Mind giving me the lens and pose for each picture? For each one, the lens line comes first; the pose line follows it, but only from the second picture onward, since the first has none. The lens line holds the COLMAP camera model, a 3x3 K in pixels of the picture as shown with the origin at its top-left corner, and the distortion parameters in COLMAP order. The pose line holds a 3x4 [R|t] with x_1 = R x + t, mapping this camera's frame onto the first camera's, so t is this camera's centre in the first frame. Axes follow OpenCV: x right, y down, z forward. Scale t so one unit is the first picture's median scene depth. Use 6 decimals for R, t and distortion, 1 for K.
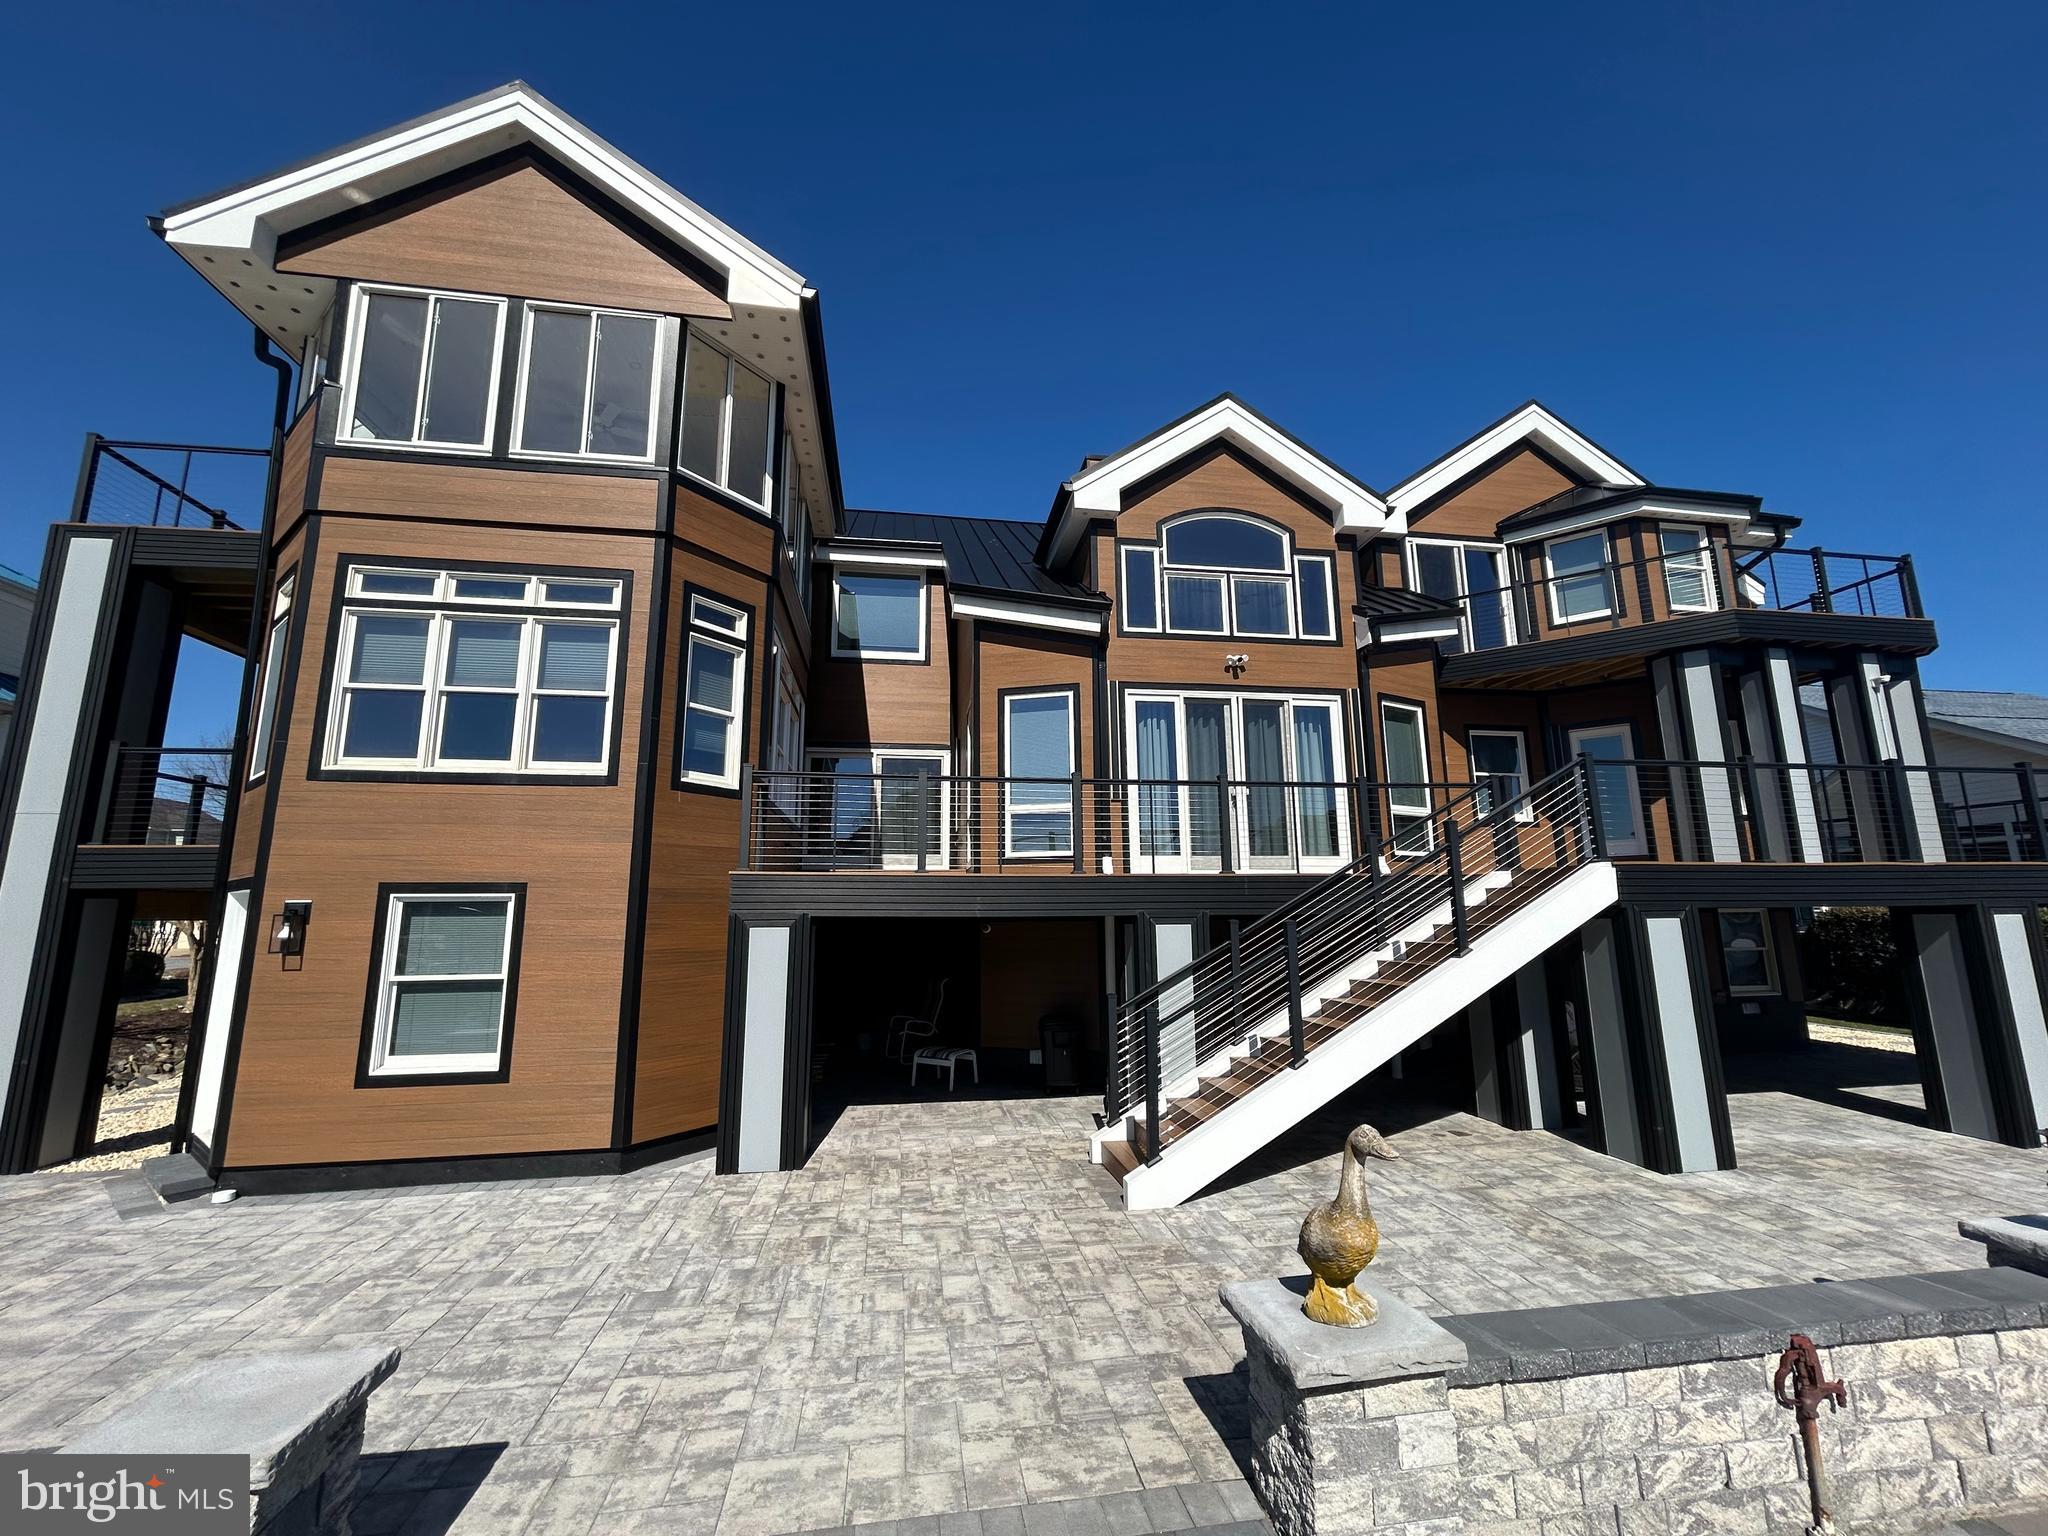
lens RADIAL K [[829.6, 0, 1024.0], [0, 829.6, 768.0], [0, 0, 1]] dist [-0.000651, -0.000115]
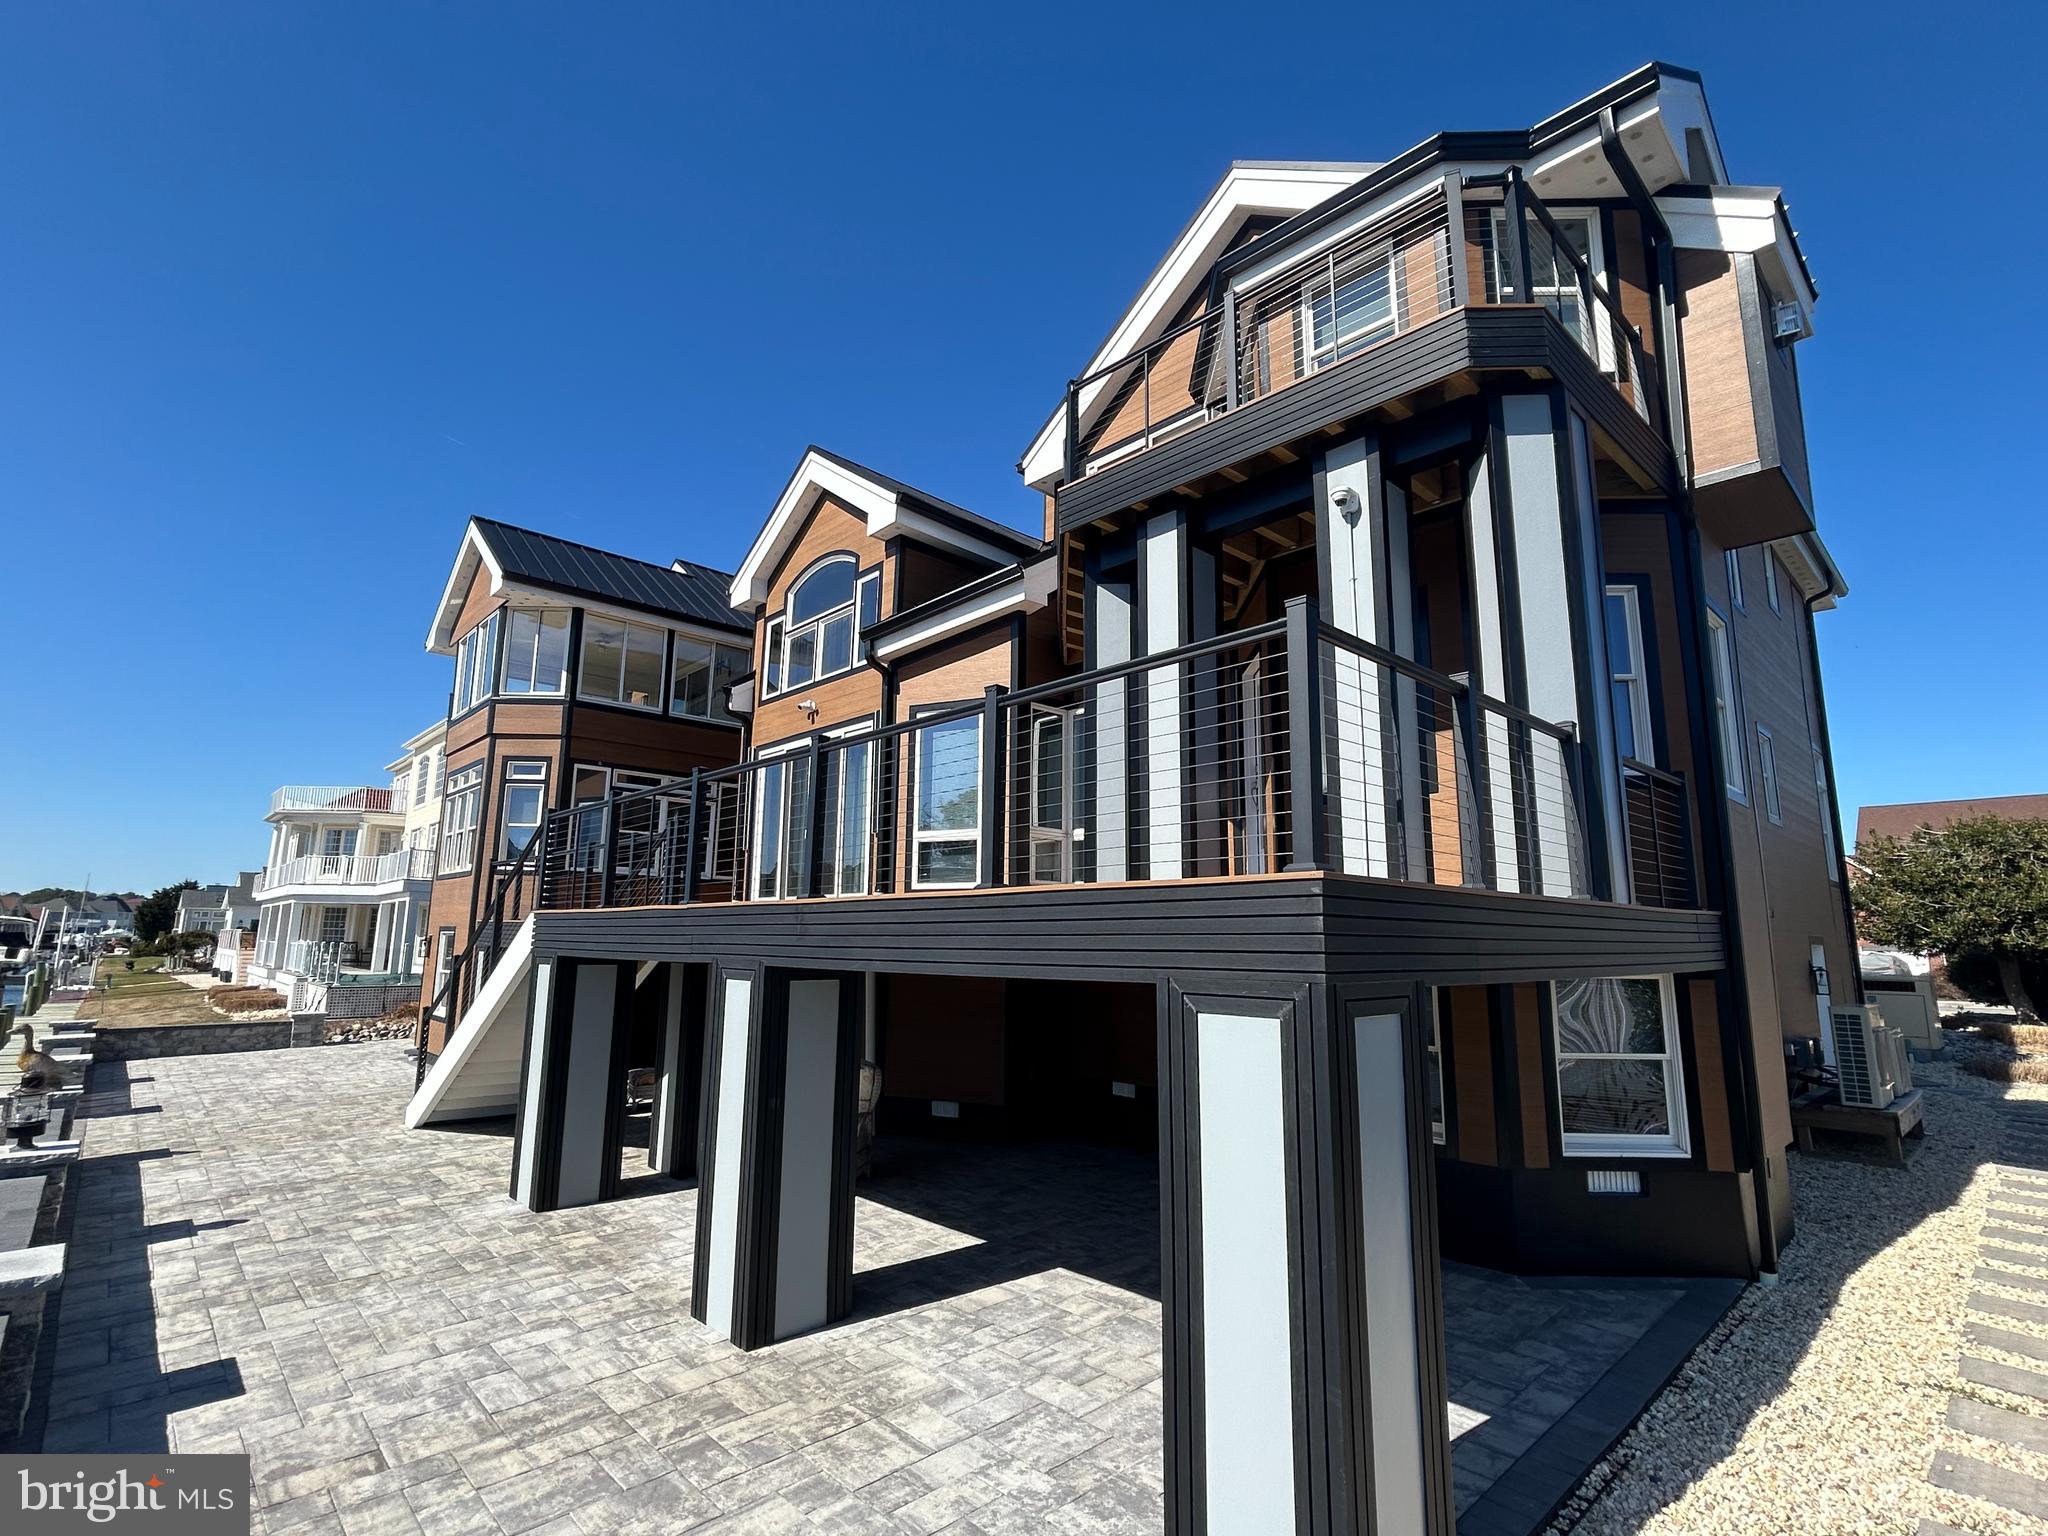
lens RADIAL K [[952.1, 0, 1024.0], [0, 952.1, 768.0], [0, 0, 1]] dist [-0.000552, 0.000003]
pose [[0.560796, -0.119369, -0.819304, 1.356003], [0.135627, 0.989430, -0.051322, 0.044451], [0.816770, -0.082338, 0.571058, 0.520252]]
